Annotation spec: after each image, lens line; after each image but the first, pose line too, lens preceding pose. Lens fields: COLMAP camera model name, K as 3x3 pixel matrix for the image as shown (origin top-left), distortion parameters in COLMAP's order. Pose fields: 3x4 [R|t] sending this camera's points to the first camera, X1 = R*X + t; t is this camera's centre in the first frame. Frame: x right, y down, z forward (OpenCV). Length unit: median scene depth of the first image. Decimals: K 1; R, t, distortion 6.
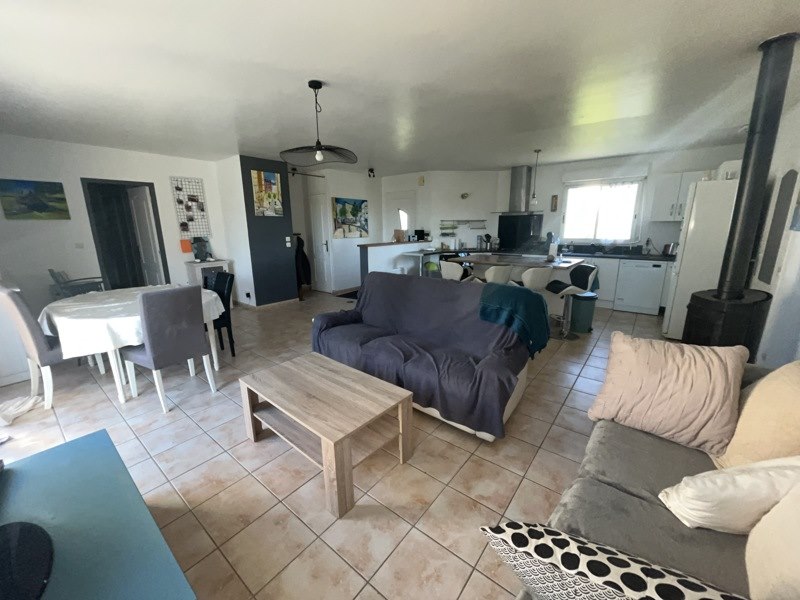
lens RADIAL K [[320.4, 0, 400.0], [0, 320.4, 300.0], [0, 0, 1]] dist [-0.000936, -0.000056]
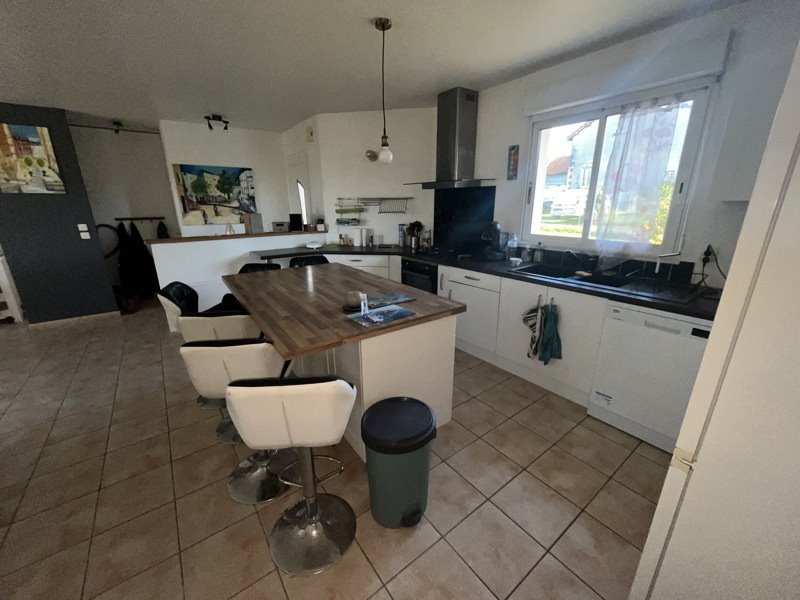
lens RADIAL K [[320.4, 0, 400.0], [0, 320.4, 300.0], [0, 0, 1]] dist [-0.000936, -0.000056]
pose [[0.966611, 0.075193, -0.244968, 0.425063], [-0.057910, 0.995346, 0.077019, -0.112315], [0.249620, -0.060262, 0.966467, 0.439473]]
